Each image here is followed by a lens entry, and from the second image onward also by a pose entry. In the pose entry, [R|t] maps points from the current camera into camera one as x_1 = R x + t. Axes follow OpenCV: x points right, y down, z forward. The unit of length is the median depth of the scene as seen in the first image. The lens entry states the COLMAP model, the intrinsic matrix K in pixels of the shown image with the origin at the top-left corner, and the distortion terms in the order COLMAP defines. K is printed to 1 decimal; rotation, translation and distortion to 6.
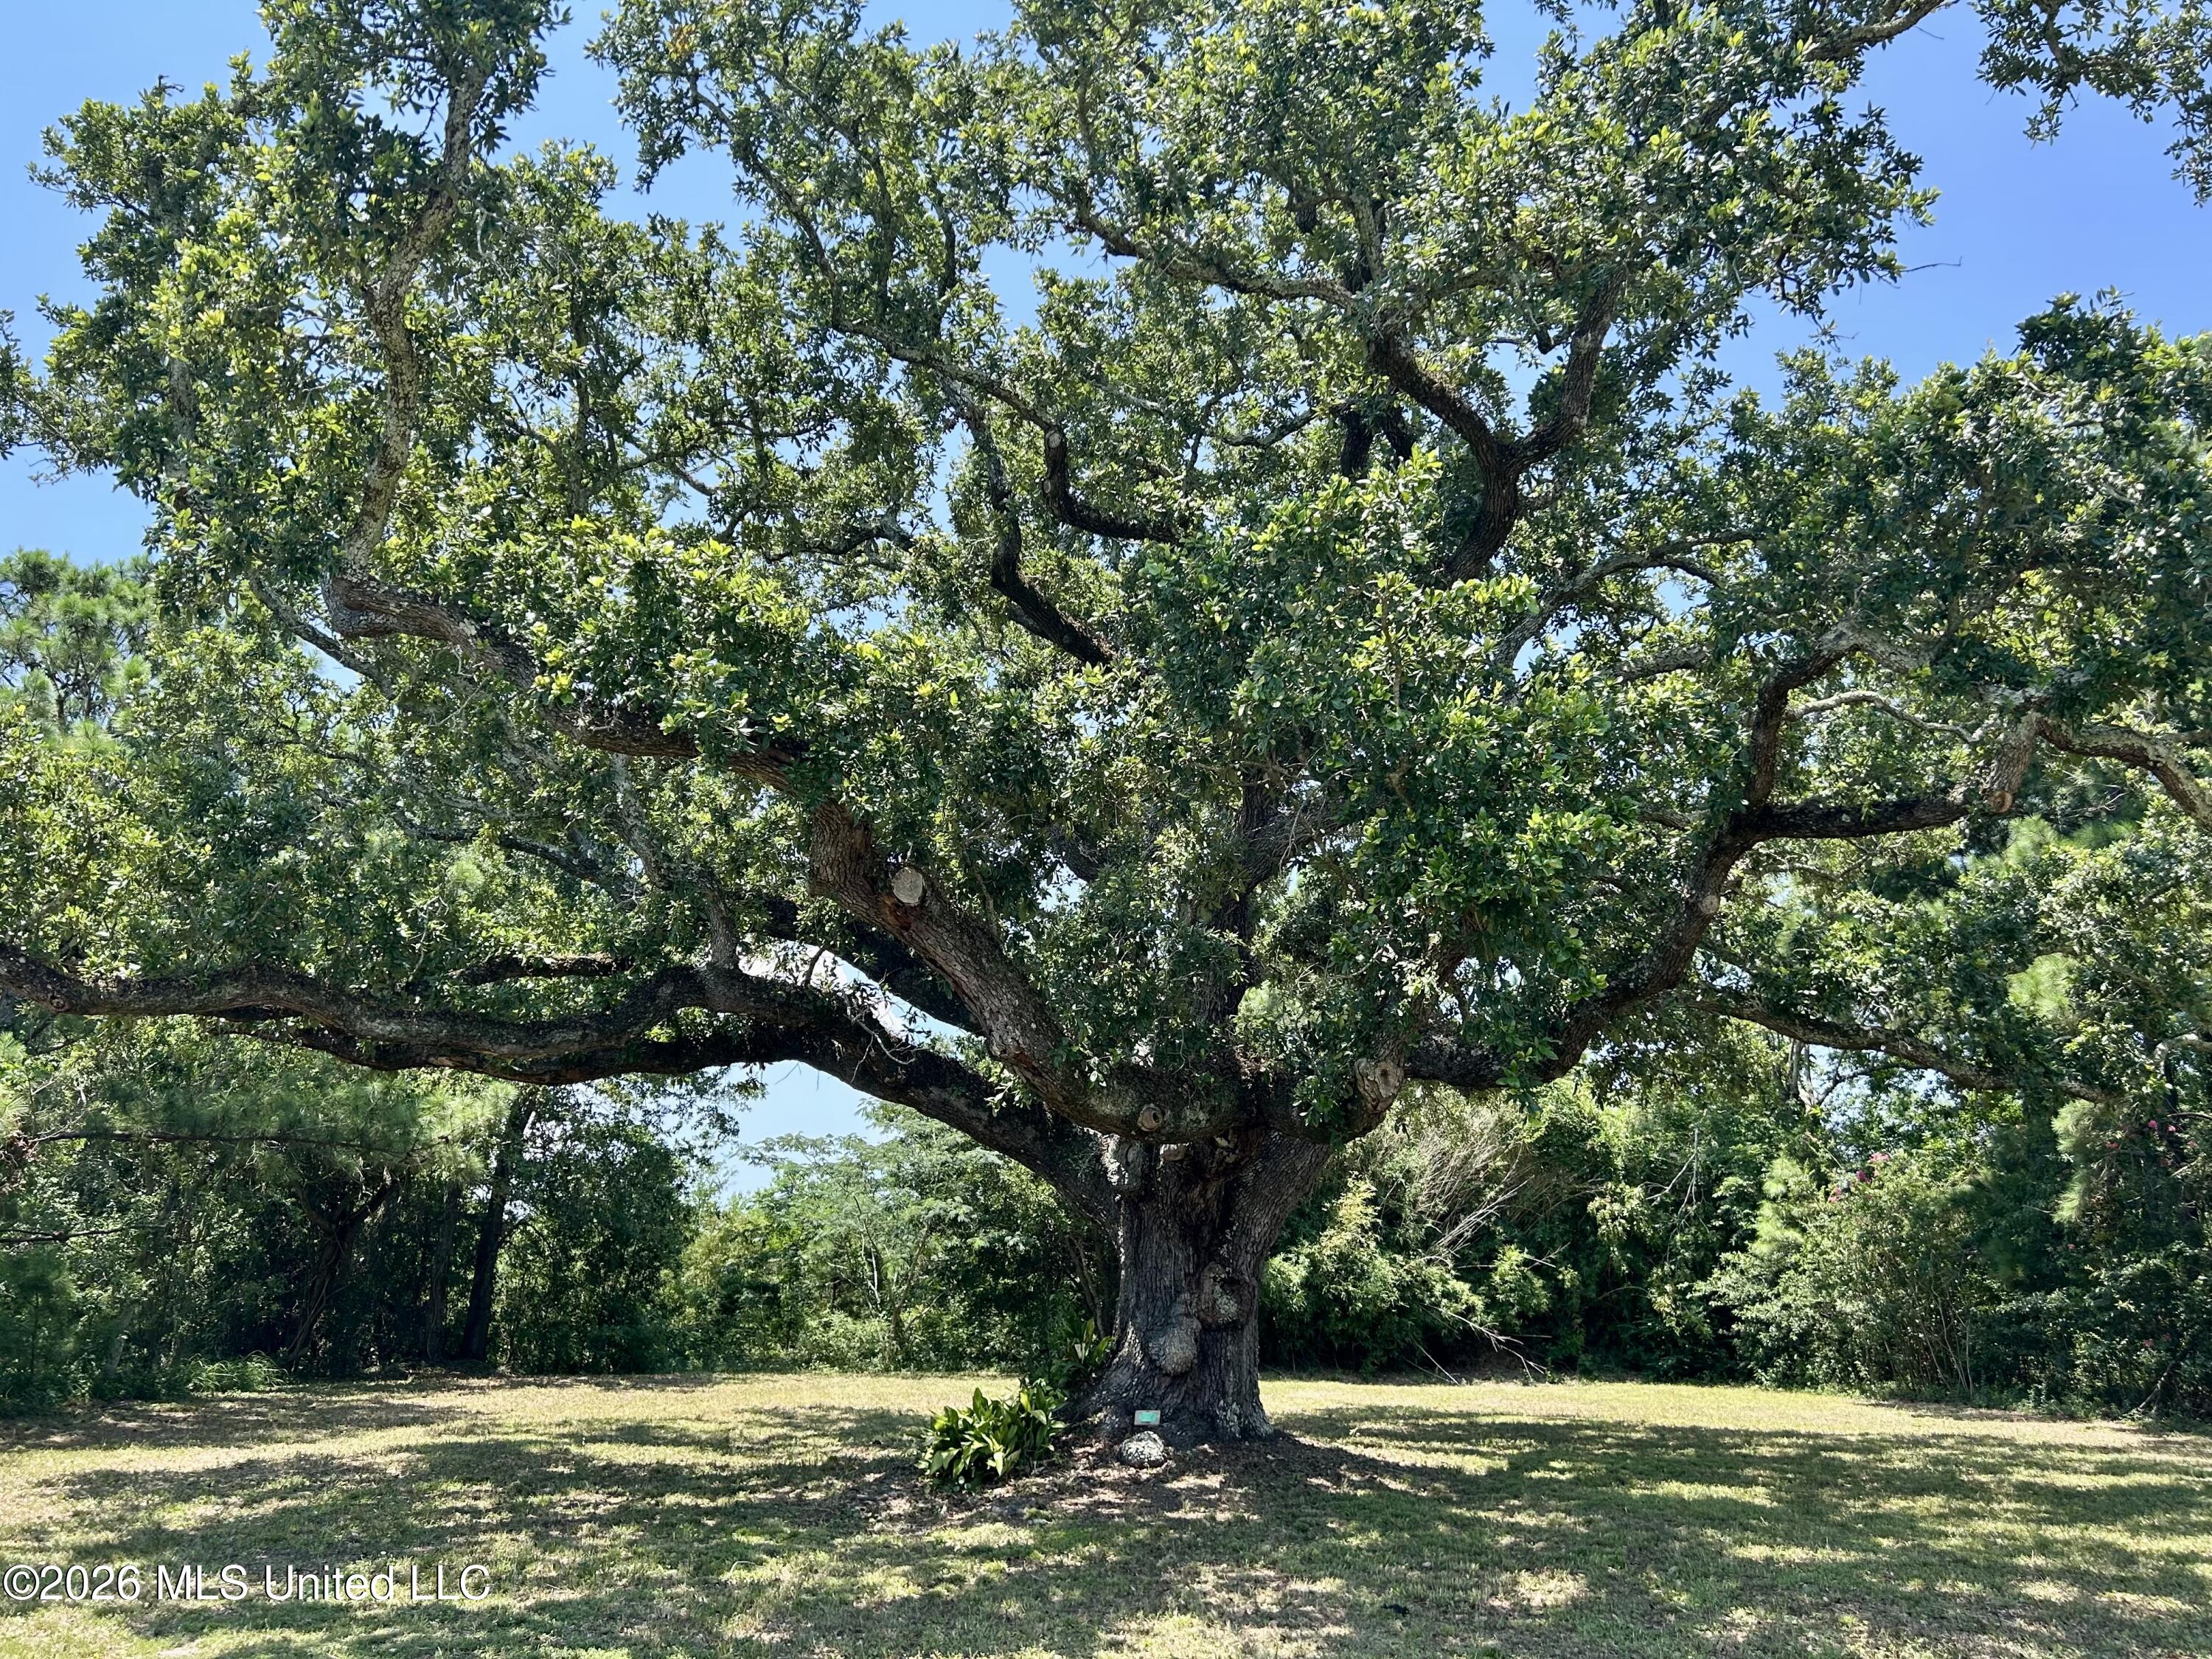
lens RADIAL K [[1643.9, 0, 1106.0], [0, 1643.9, 829.5], [0, 0, 1]] dist [0.056699, -0.071091]
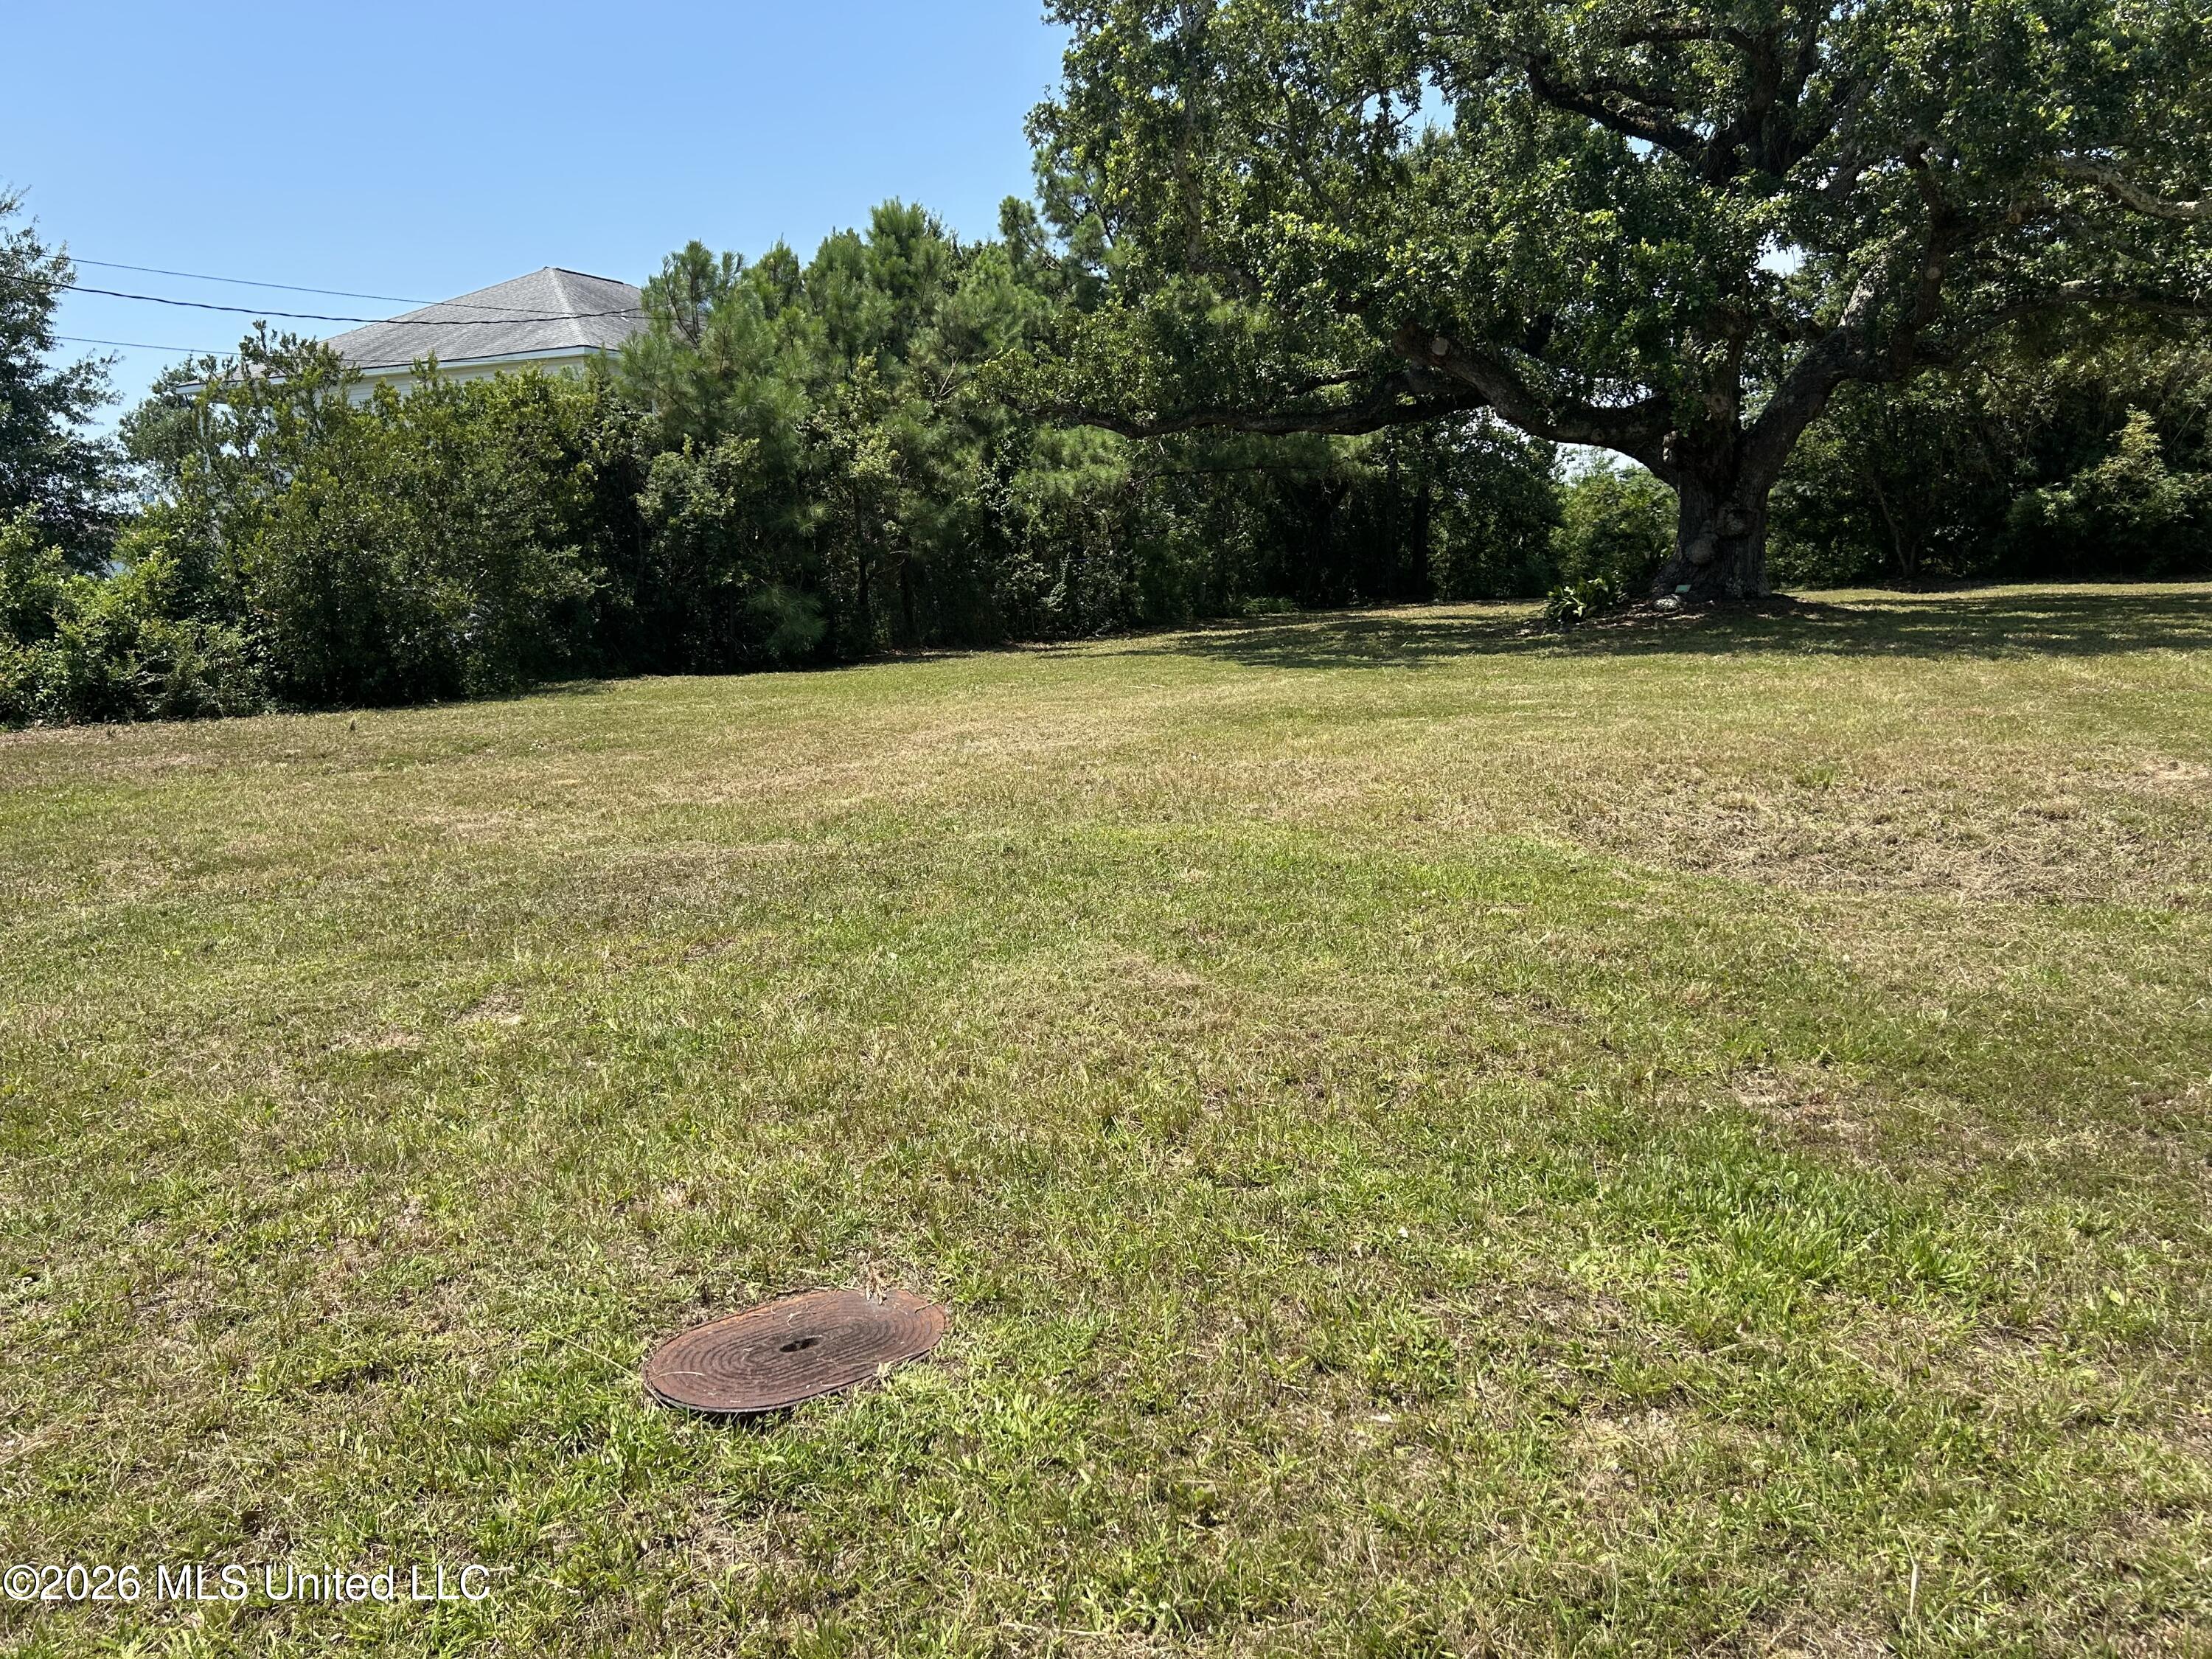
lens RADIAL K [[1643.9, 0, 1106.0], [0, 1643.9, 829.5], [0, 0, 1]] dist [0.056699, -0.071091]
pose [[0.824050, 0.039028, -0.565171, 0.503997], [0.201928, 0.911864, 0.357391, -0.164347], [0.529307, -0.408632, 0.743541, -0.728699]]
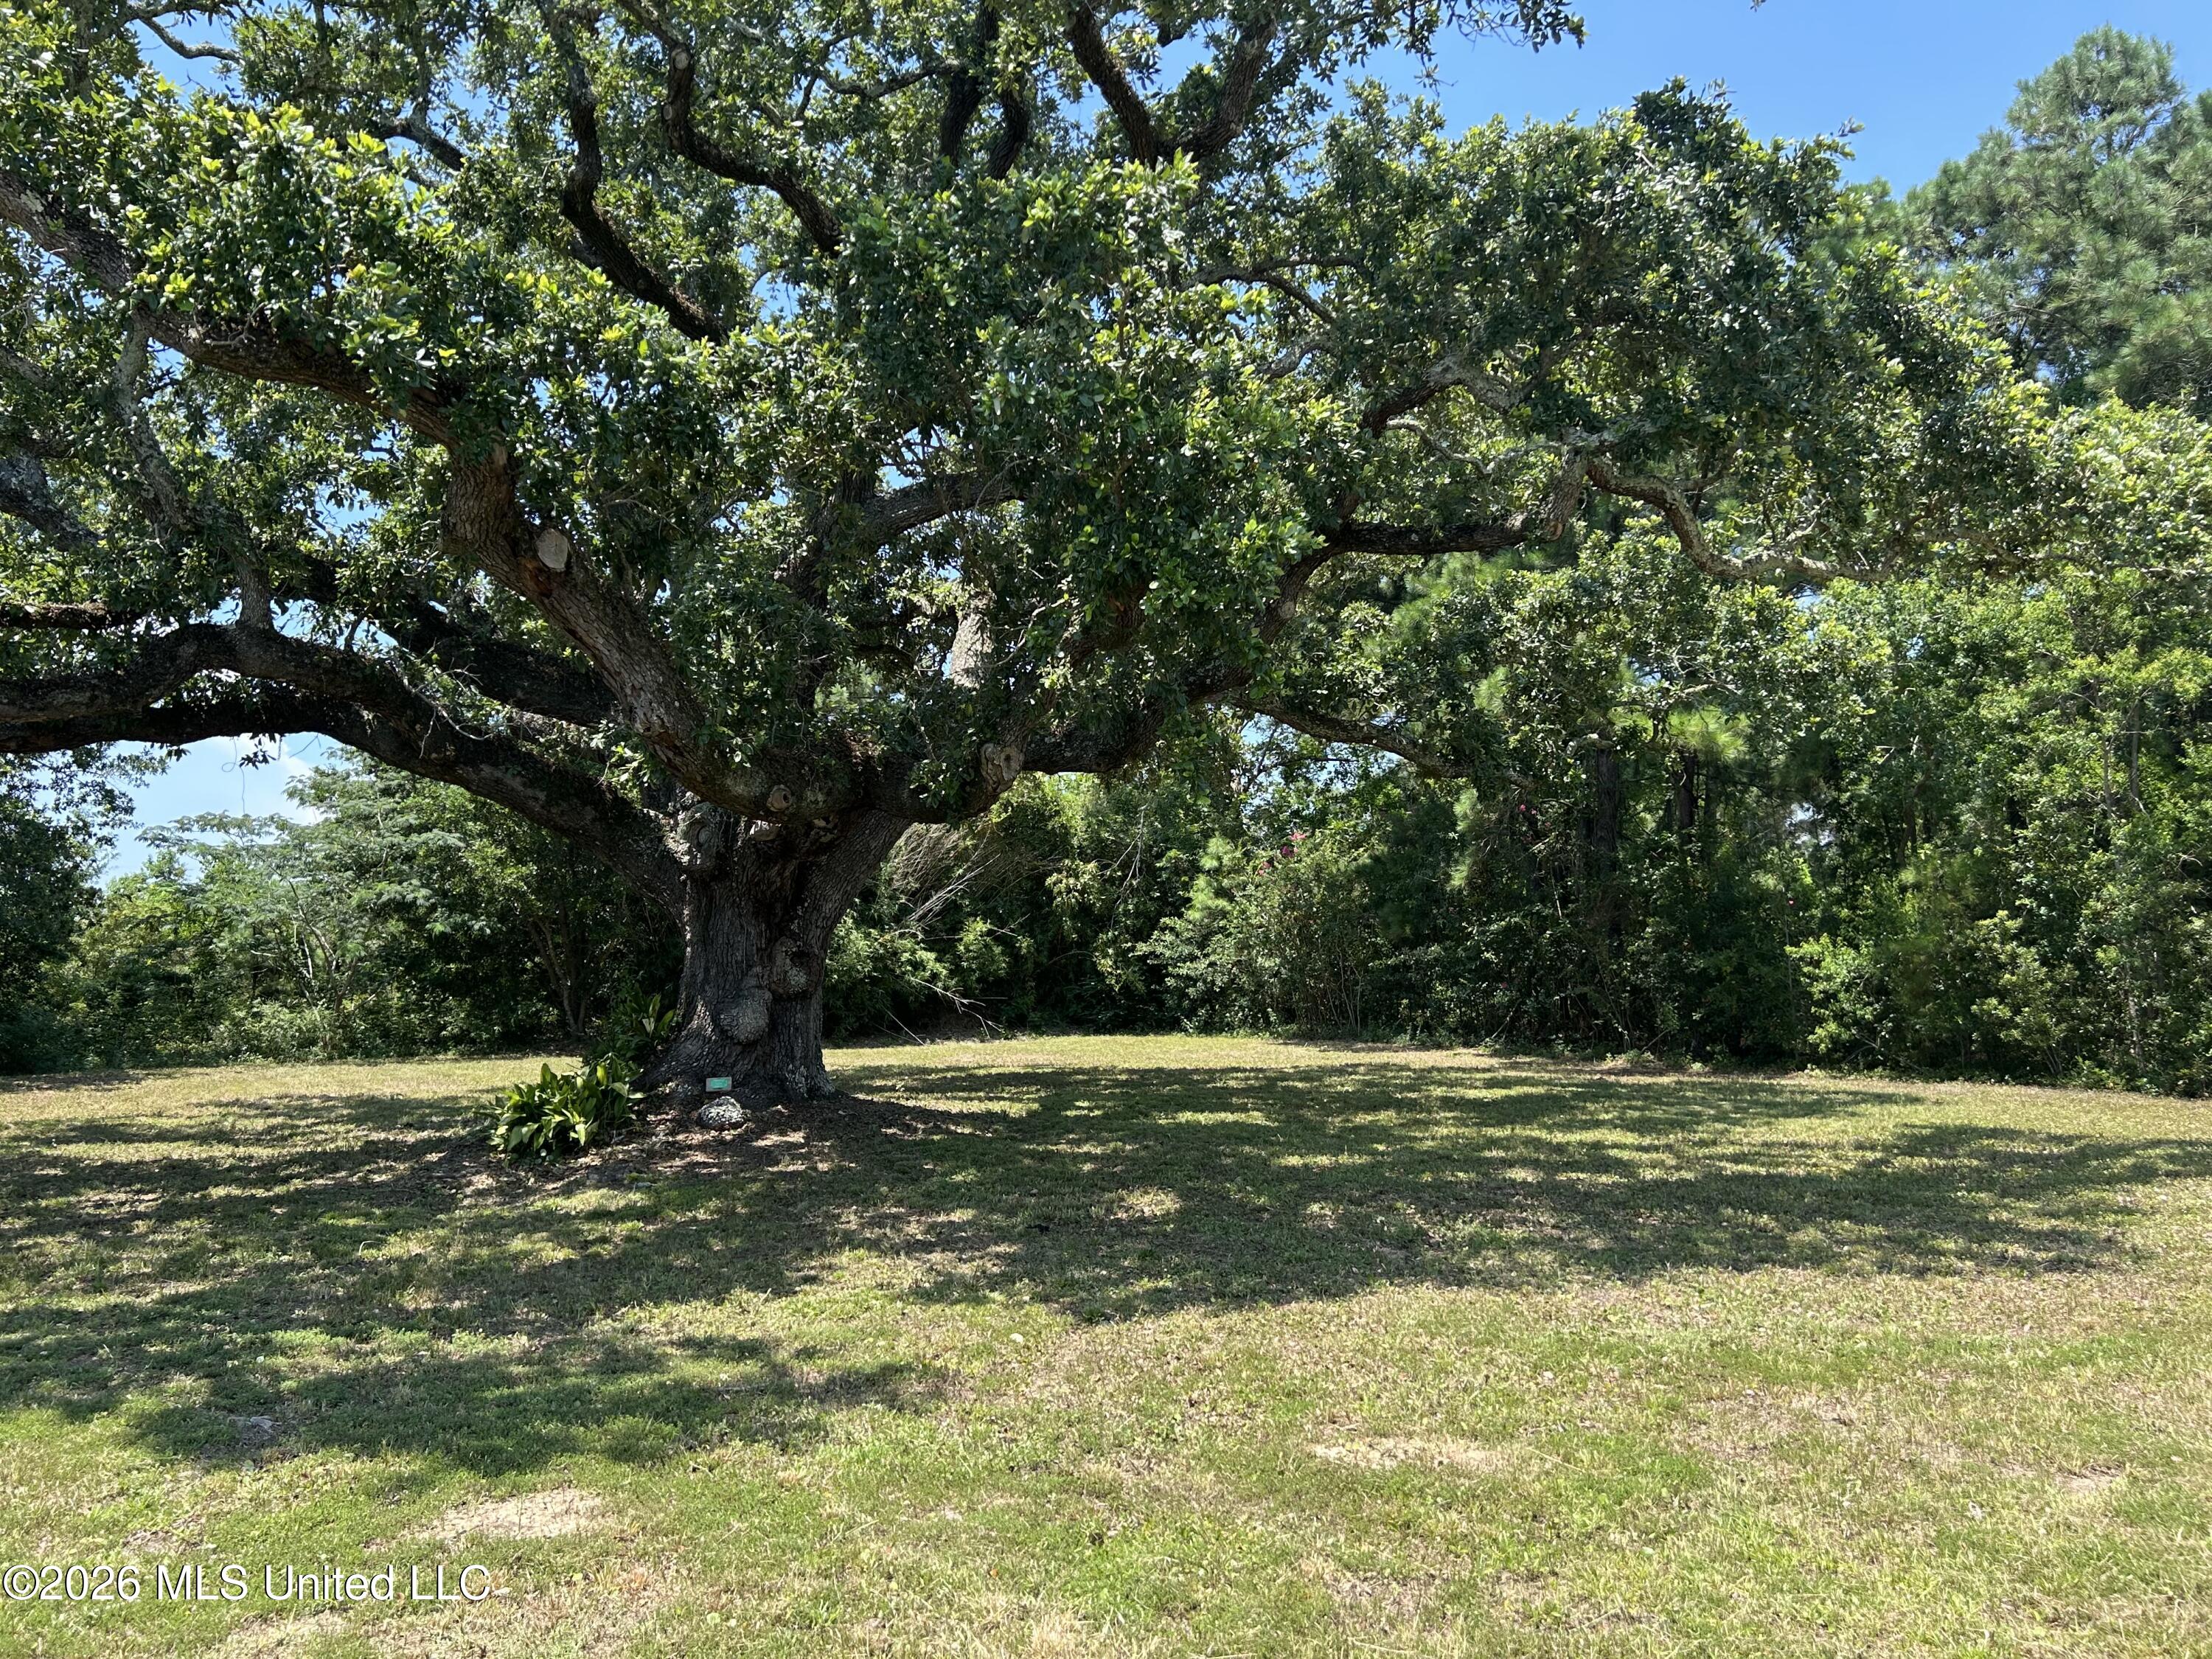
lens RADIAL K [[1642.9, 0, 1103.2], [0, 1642.9, 809.9], [0, 0, 1]] dist [0.054279, -0.066538]
pose [[0.941173, 0.005297, 0.337882, -0.091864], [-0.065142, 0.983967, 0.166029, 0.002324], [-0.331586, -0.178272, 0.926429, 0.002408]]
